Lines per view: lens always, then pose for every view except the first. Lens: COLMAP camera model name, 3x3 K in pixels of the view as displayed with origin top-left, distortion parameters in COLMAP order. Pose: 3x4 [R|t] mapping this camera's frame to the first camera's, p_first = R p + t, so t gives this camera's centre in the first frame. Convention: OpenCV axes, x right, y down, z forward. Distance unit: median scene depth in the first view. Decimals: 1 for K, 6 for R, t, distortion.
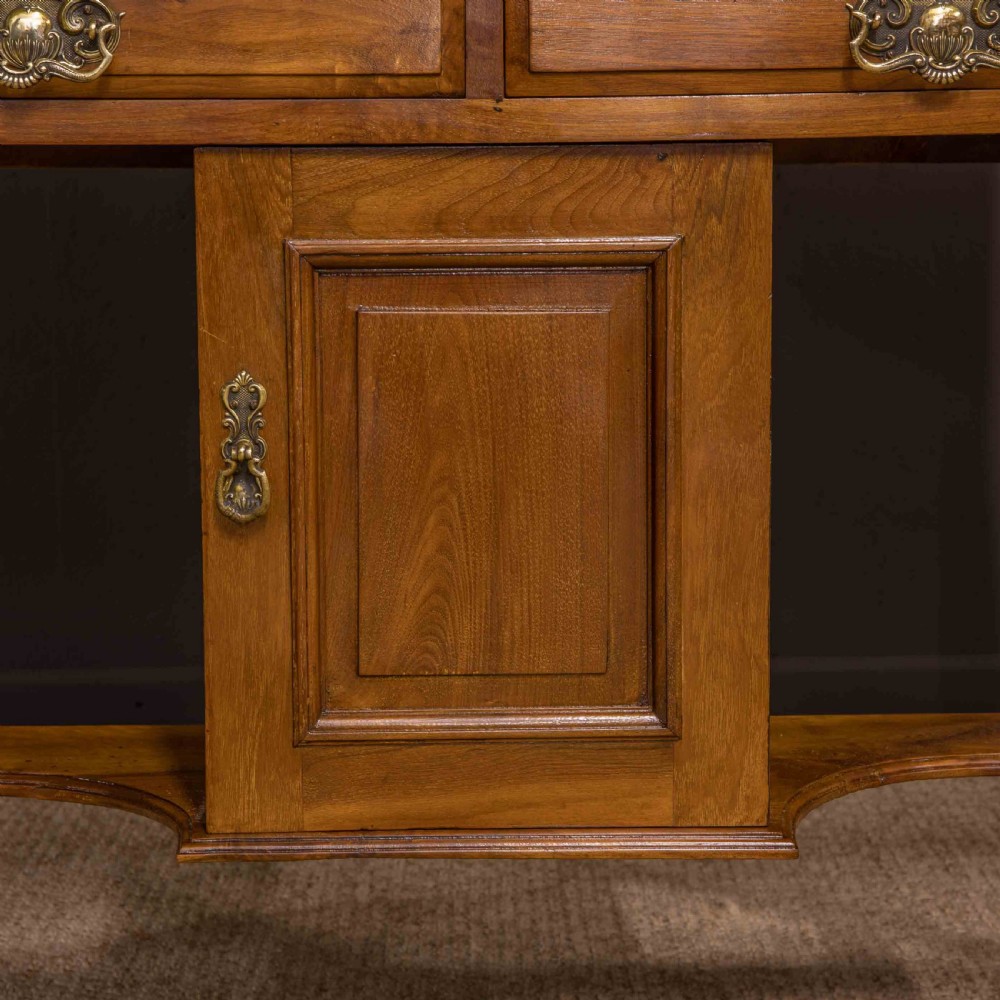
lens RADIAL K [[2566.0, 0, 442.0], [0, 2566.0, 501.1], [0, 0, 1]] dist [0.126698, 0.374895]
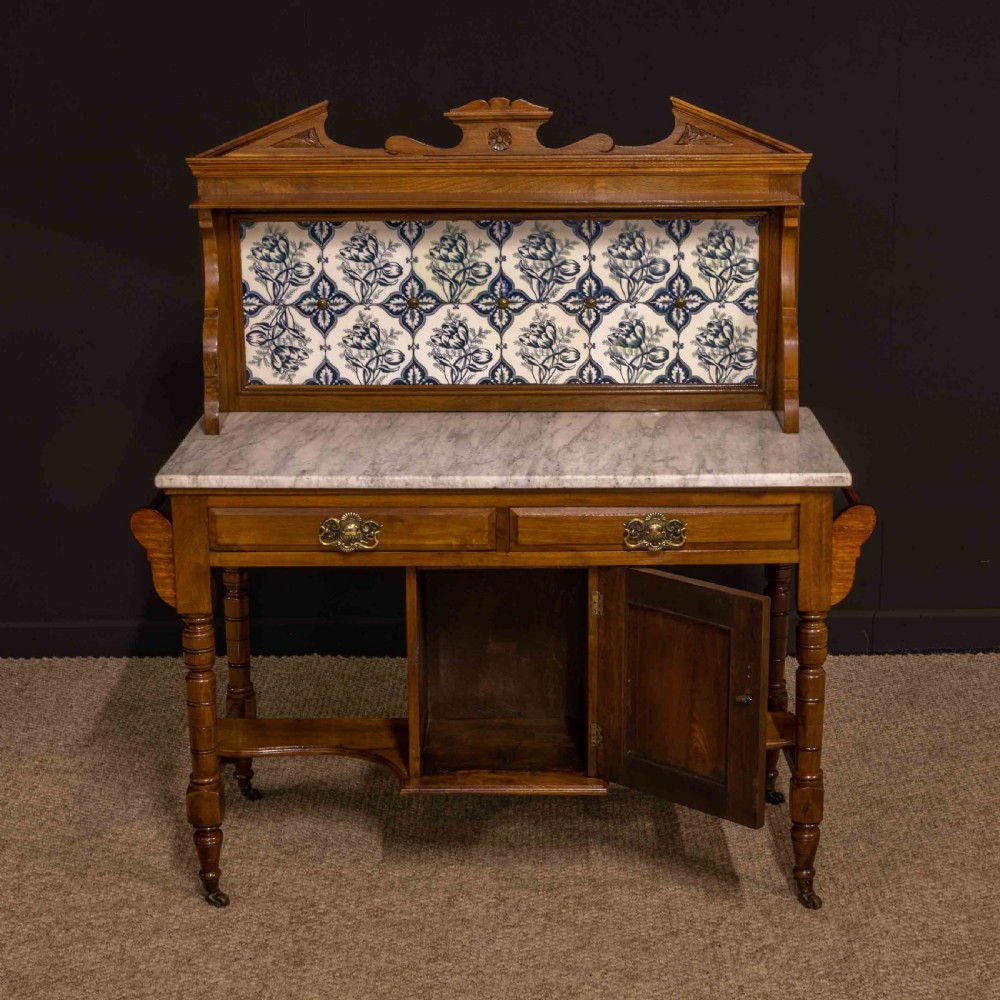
lens RADIAL K [[2045.6, 0, 469.1], [0, 2045.6, 500.8], [0, 0, 1]] dist [0.041205, 0.342304]
pose [[0.999843, 0.001387, -0.017680, 0.019275], [0.001726, 0.984590, 0.174868, -0.629327], [0.017650, -0.174871, 0.984433, -1.317516]]
